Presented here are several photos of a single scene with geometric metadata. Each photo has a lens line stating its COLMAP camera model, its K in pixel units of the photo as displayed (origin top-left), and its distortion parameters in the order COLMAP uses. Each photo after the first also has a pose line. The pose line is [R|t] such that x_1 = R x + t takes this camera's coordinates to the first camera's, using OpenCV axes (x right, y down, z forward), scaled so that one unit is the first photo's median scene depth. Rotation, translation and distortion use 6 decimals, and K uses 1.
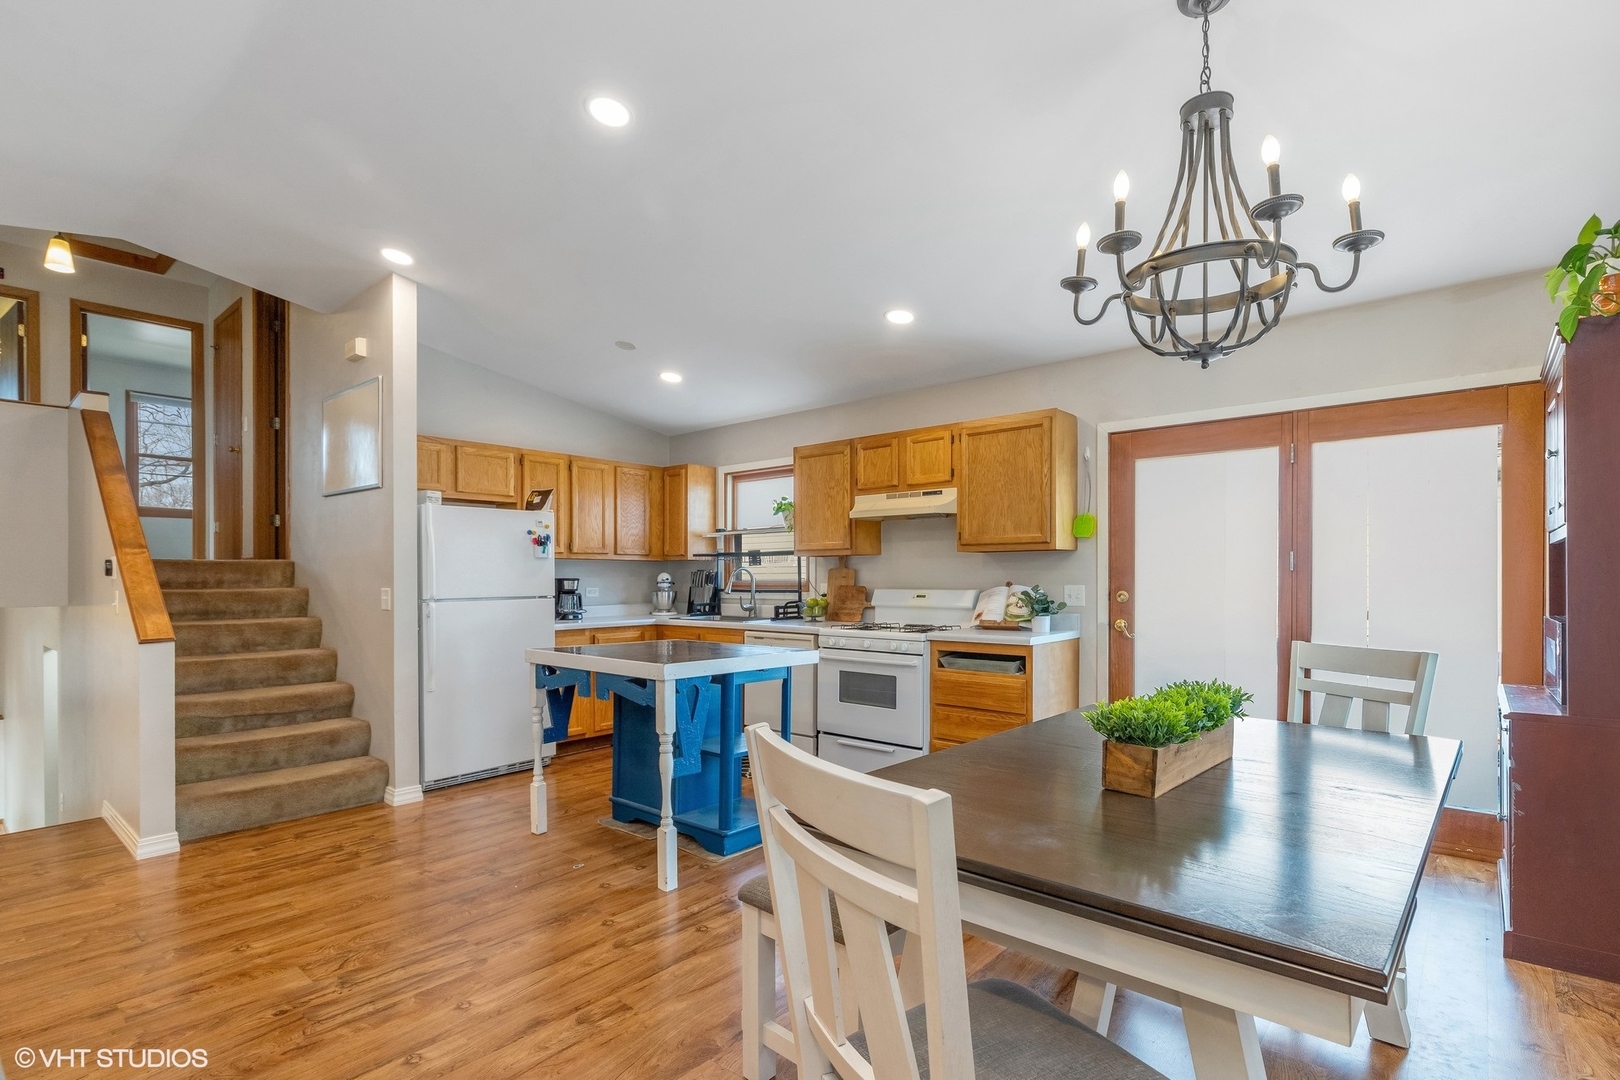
lens RADIAL K [[767.6, 0, 794.0], [0, 767.6, 575.2], [0, 0, 1]] dist [-0.000551, -0.000561]
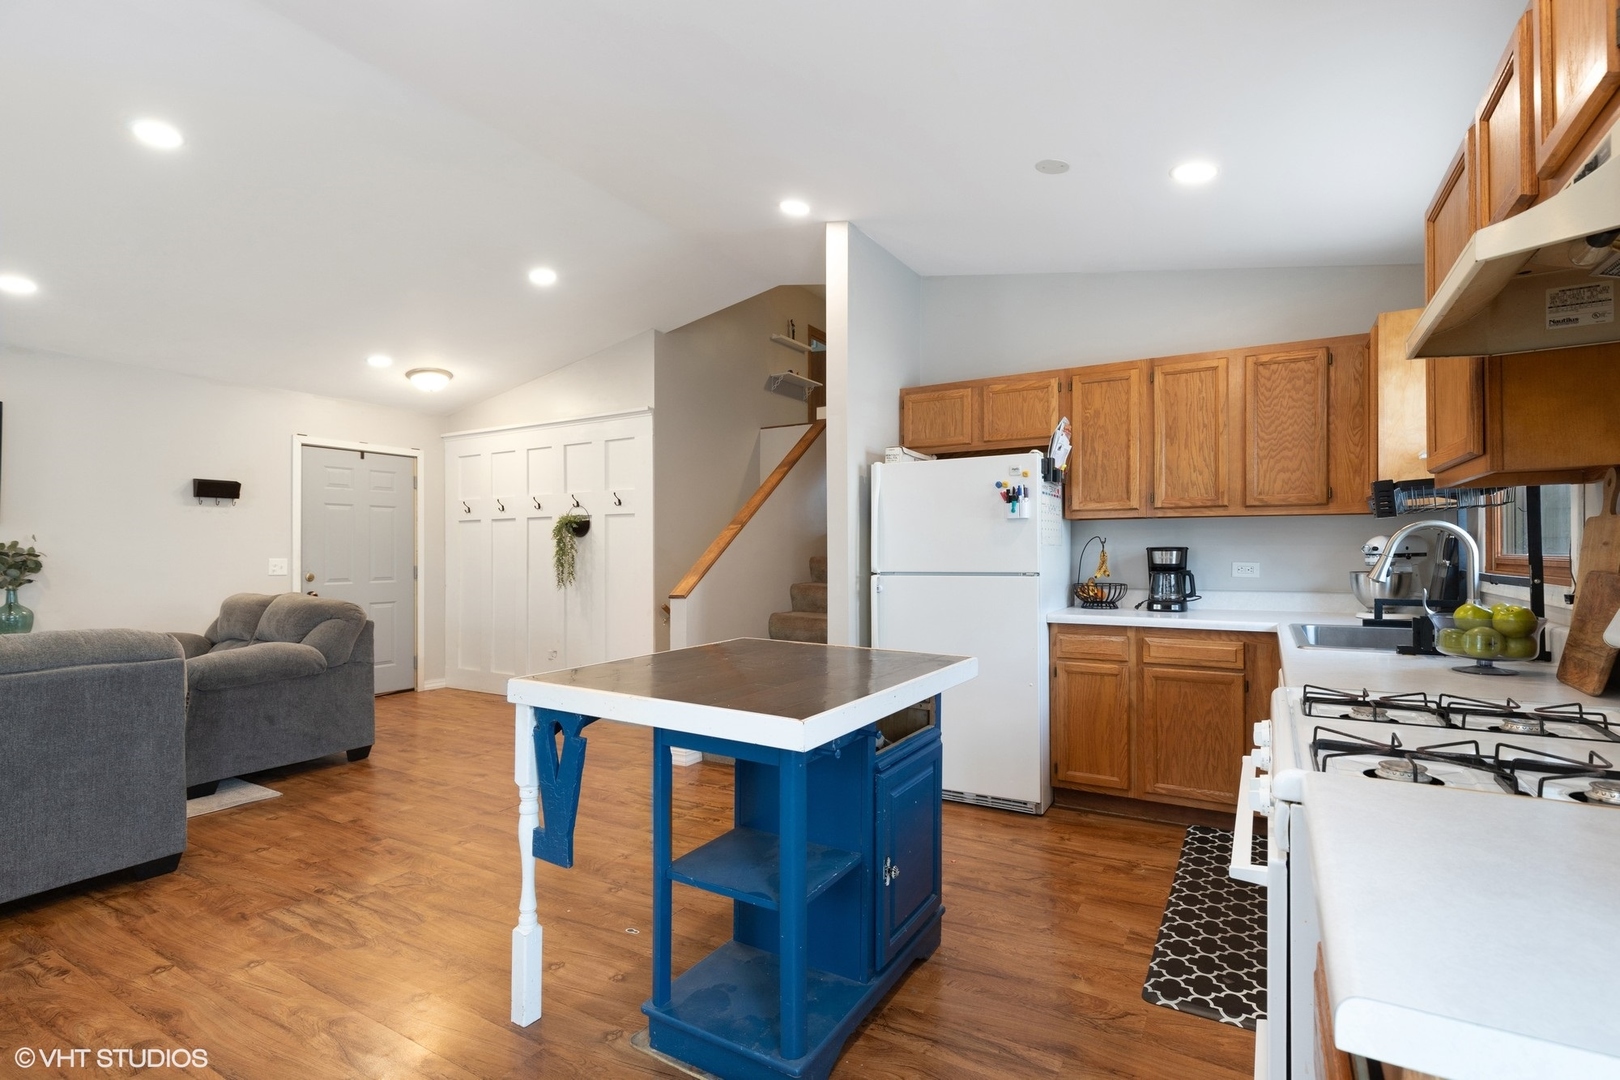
lens RADIAL K [[767.6, 0, 847.4], [0, 767.6, 540.9], [0, 0, 1]] dist [-0.000551, -0.000561]
pose [[0.207127, -0.006750, -0.978291, 0.373399], [0.007461, 0.999958, -0.005320, 0.000056], [0.978286, -0.006197, 0.207169, 0.777687]]
